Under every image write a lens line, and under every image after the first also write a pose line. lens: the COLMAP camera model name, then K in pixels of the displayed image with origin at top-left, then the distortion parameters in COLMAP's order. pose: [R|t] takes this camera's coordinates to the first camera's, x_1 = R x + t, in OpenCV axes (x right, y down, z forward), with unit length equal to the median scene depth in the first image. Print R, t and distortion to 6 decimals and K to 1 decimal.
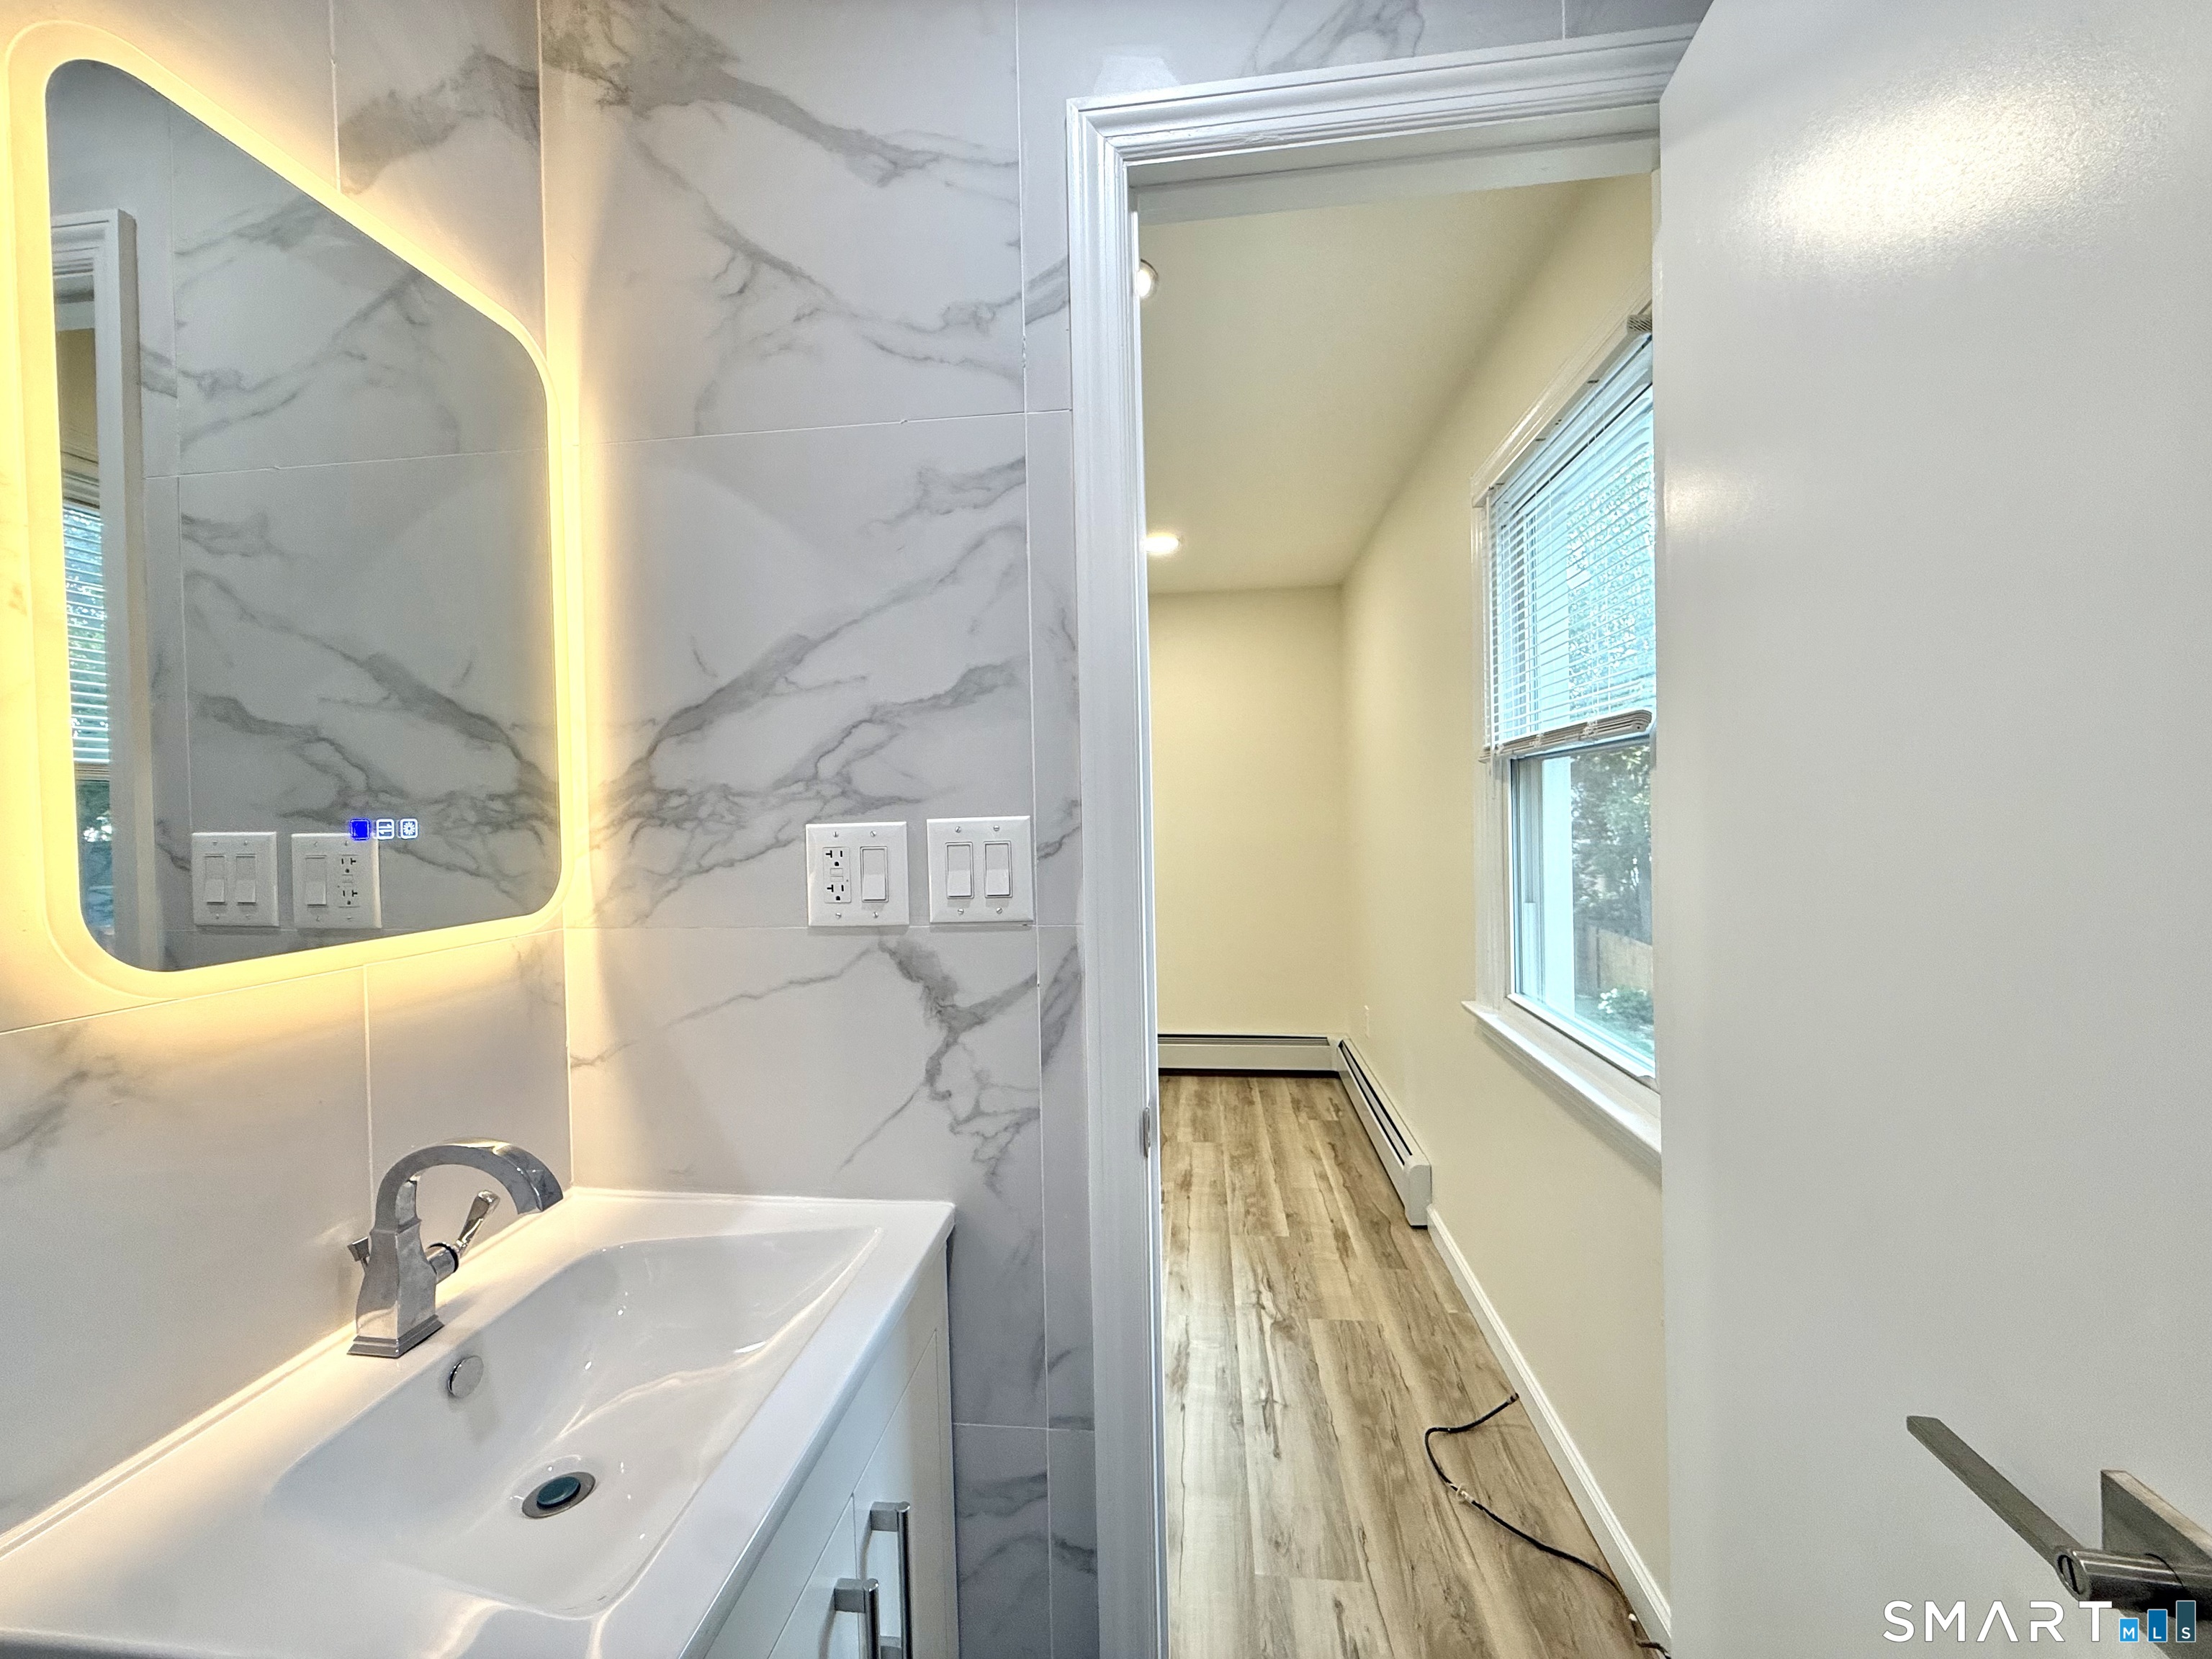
lens RADIAL K [[883.2, 0, 1099.5], [0, 883.2, 826.7], [0, 0, 1]] dist [-0.000546, -0.000085]
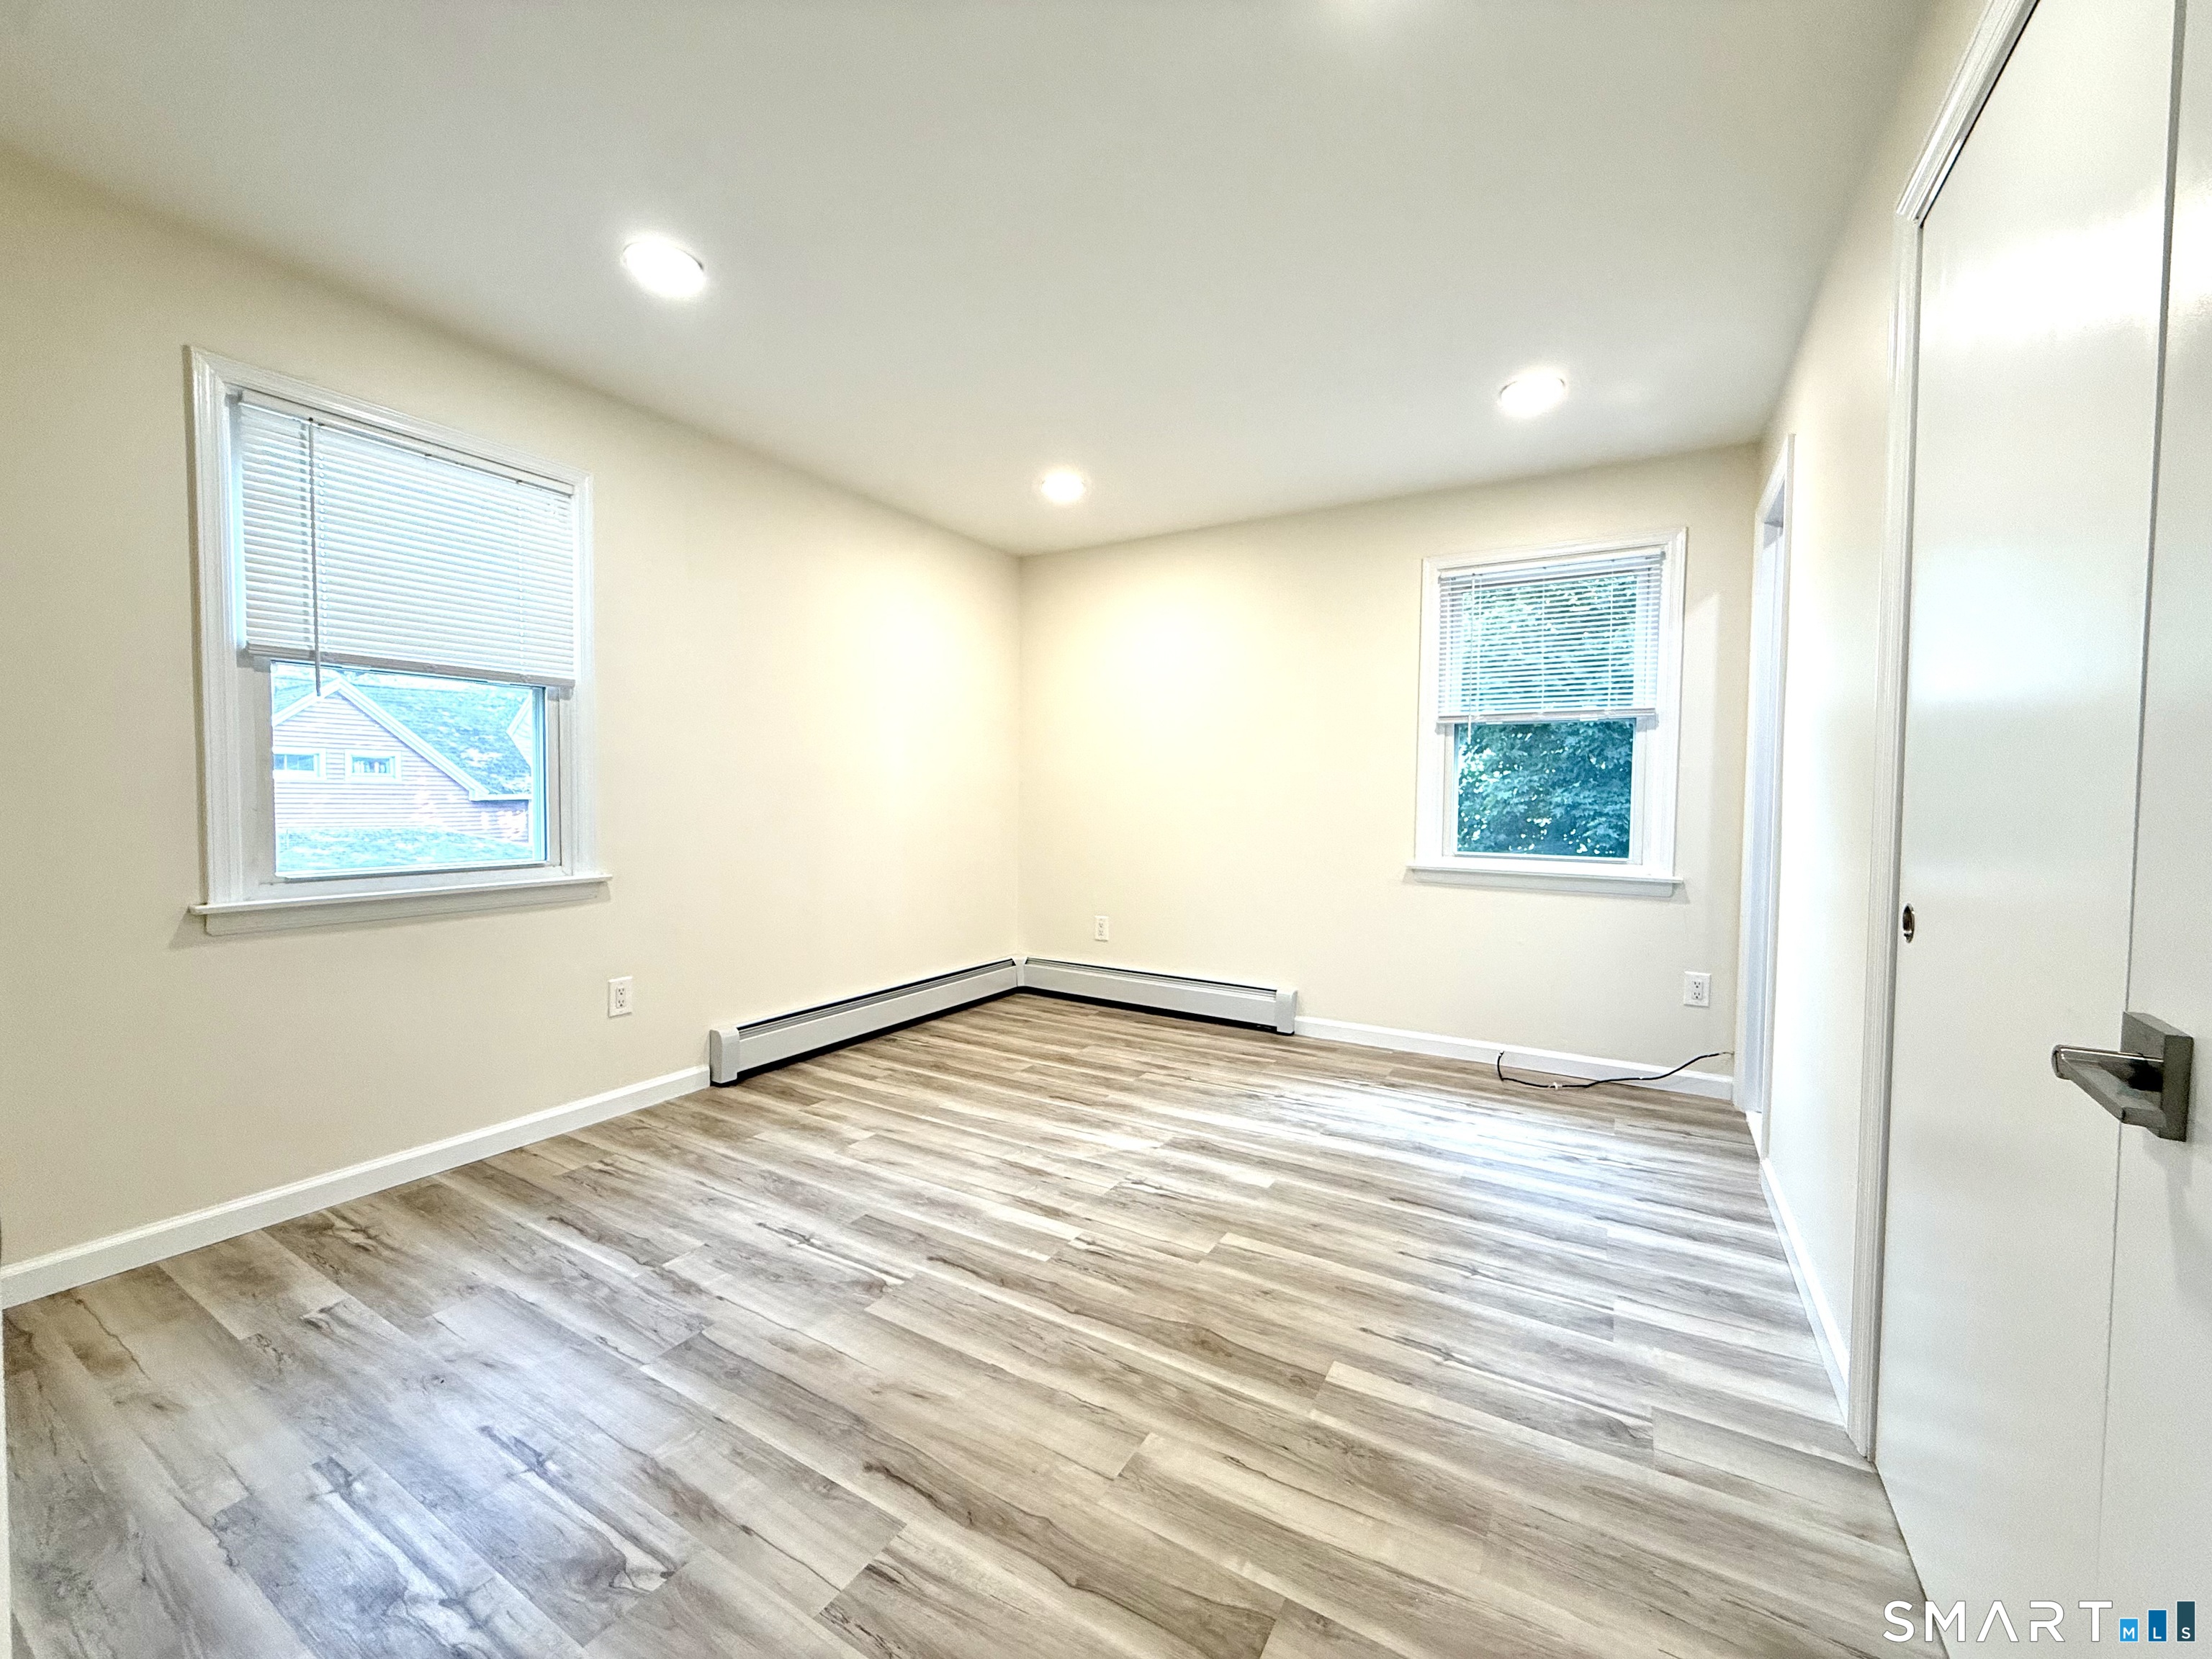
lens RADIAL K [[883.2, 0, 1099.5], [0, 883.2, 826.7], [0, 0, 1]] dist [-0.000546, -0.000085]
pose [[0.404593, -0.006421, 0.914474, -1.290136], [-0.004419, 0.999950, 0.008977, 0.108522], [-0.914486, -0.007673, 0.404545, 0.802757]]
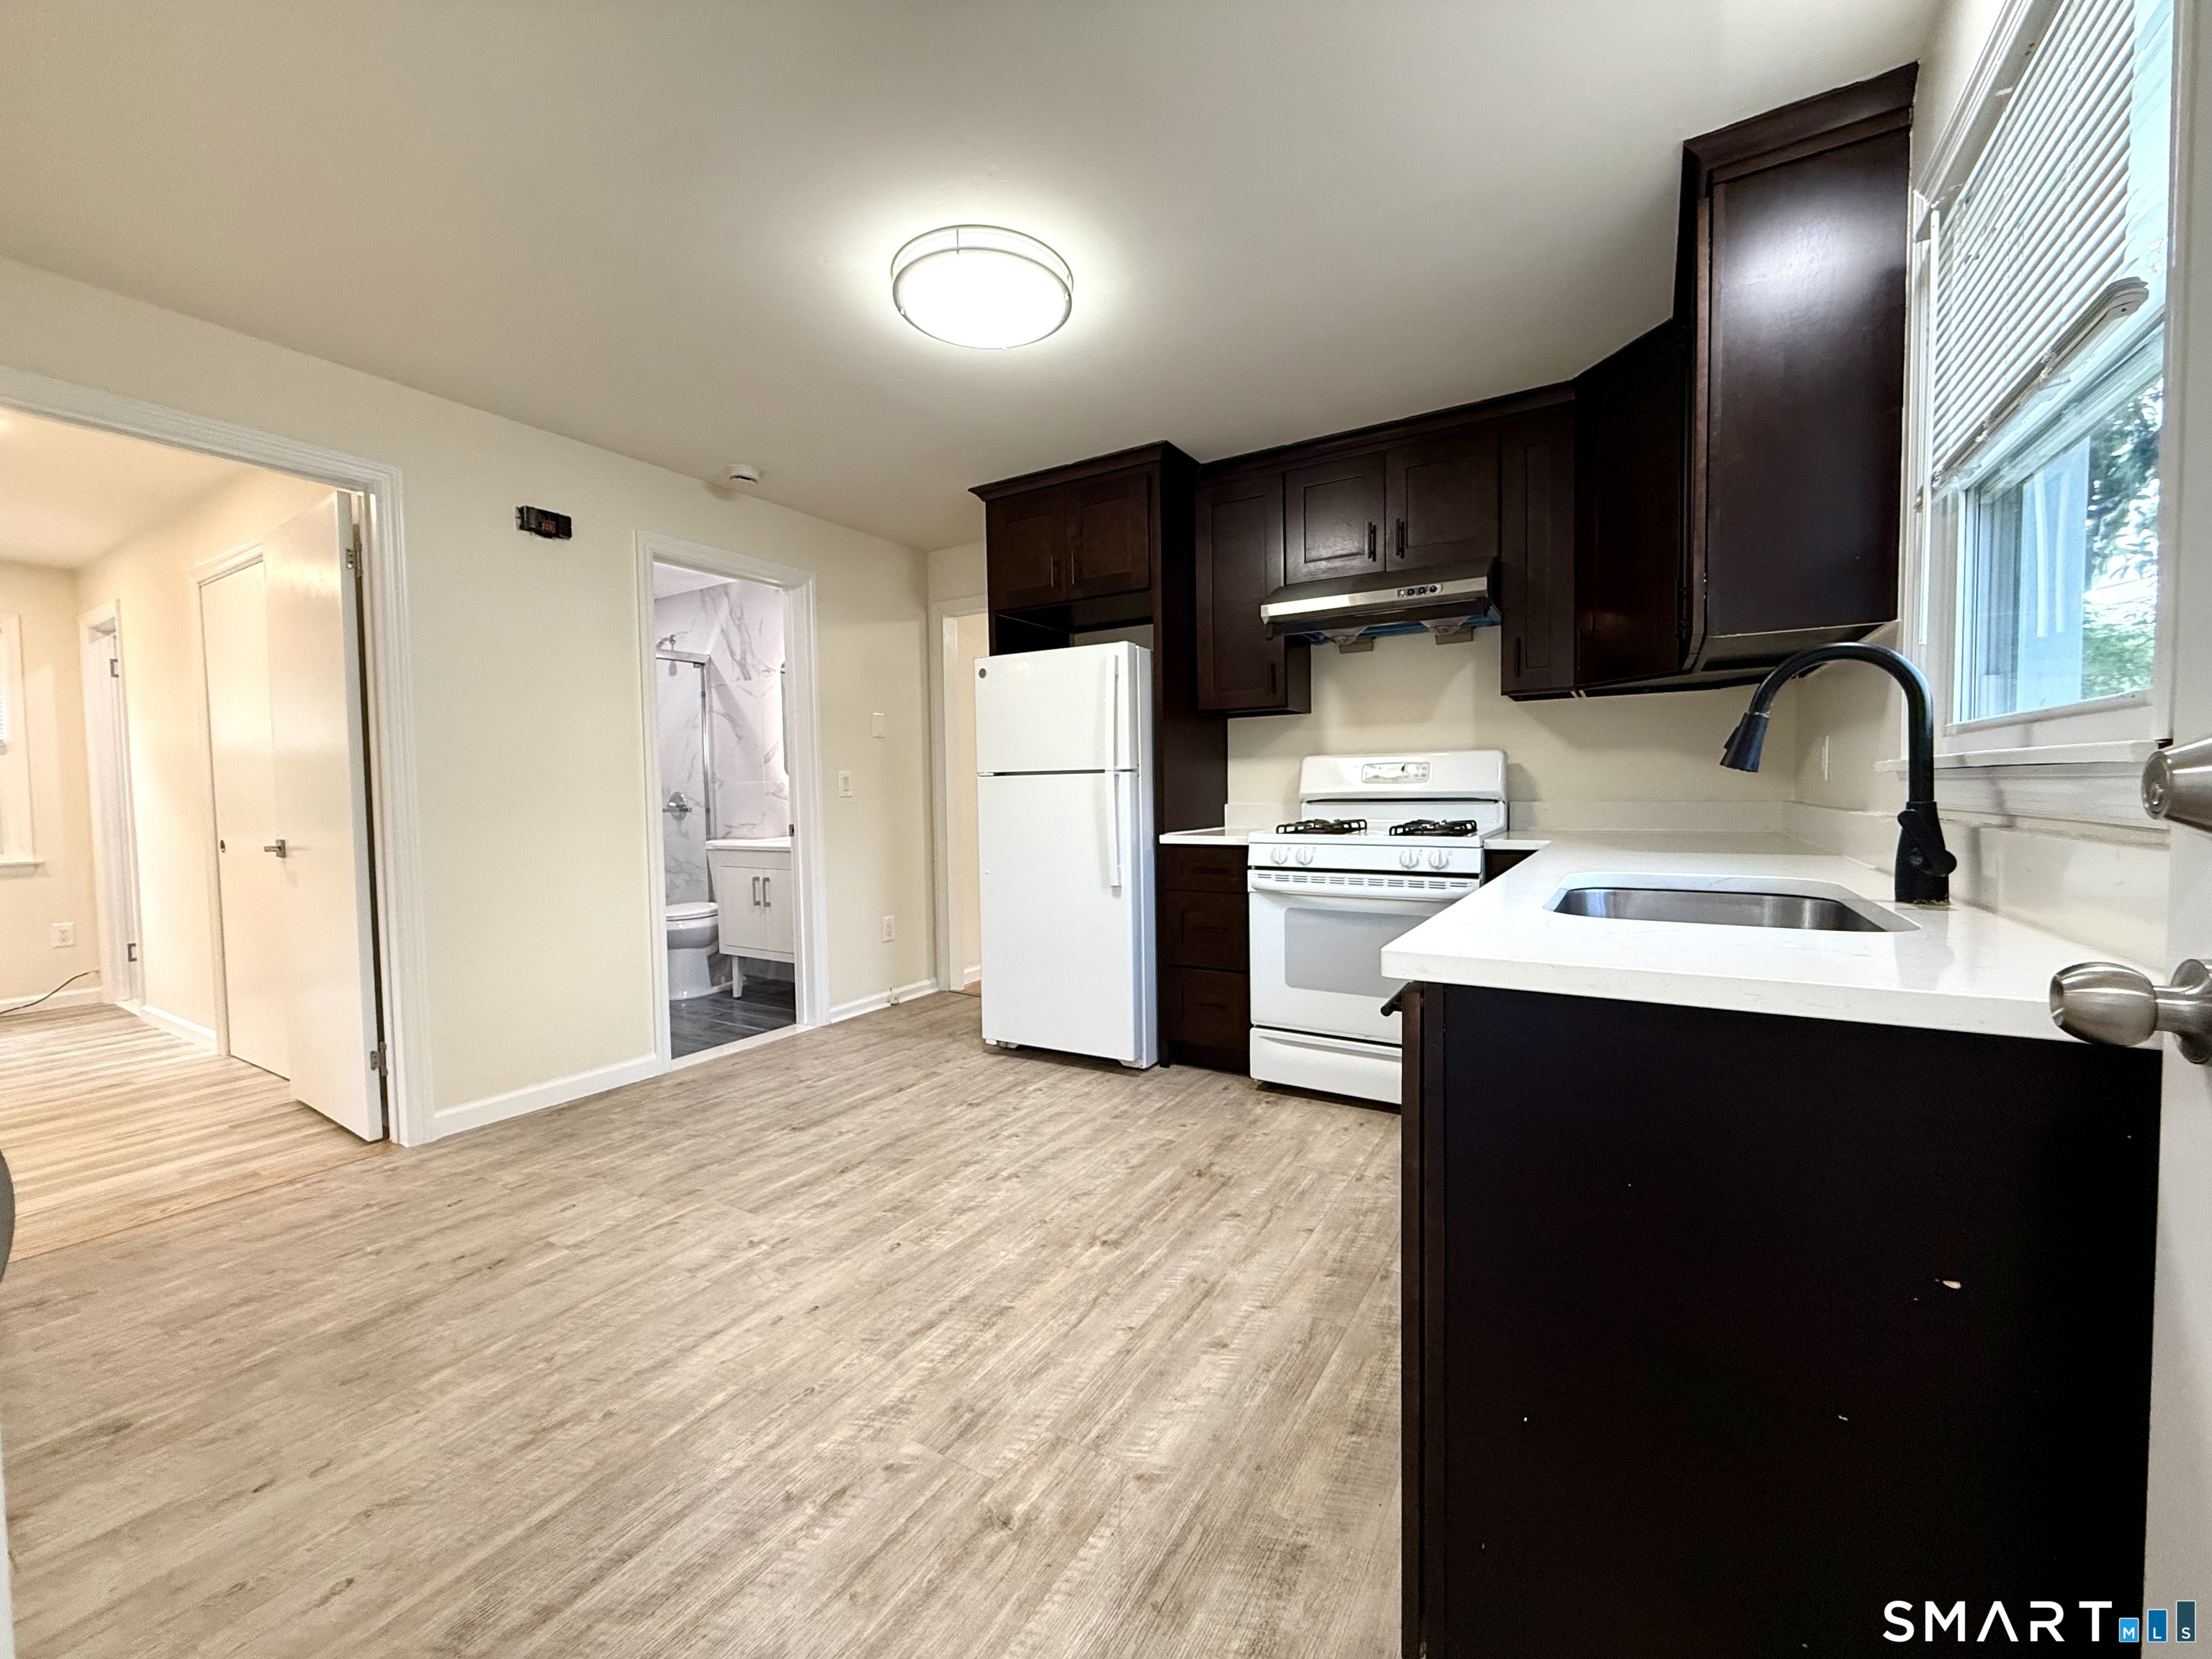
lens RADIAL K [[883.2, 0, 1099.5], [0, 883.2, 826.7], [0, 0, 1]] dist [-0.000546, -0.000085]
pose [[-0.908651, 0.019995, 0.417077, -2.641045], [0.043879, 0.997895, 0.047756, 0.133383], [-0.415244, 0.061694, -0.907616, 1.334911]]
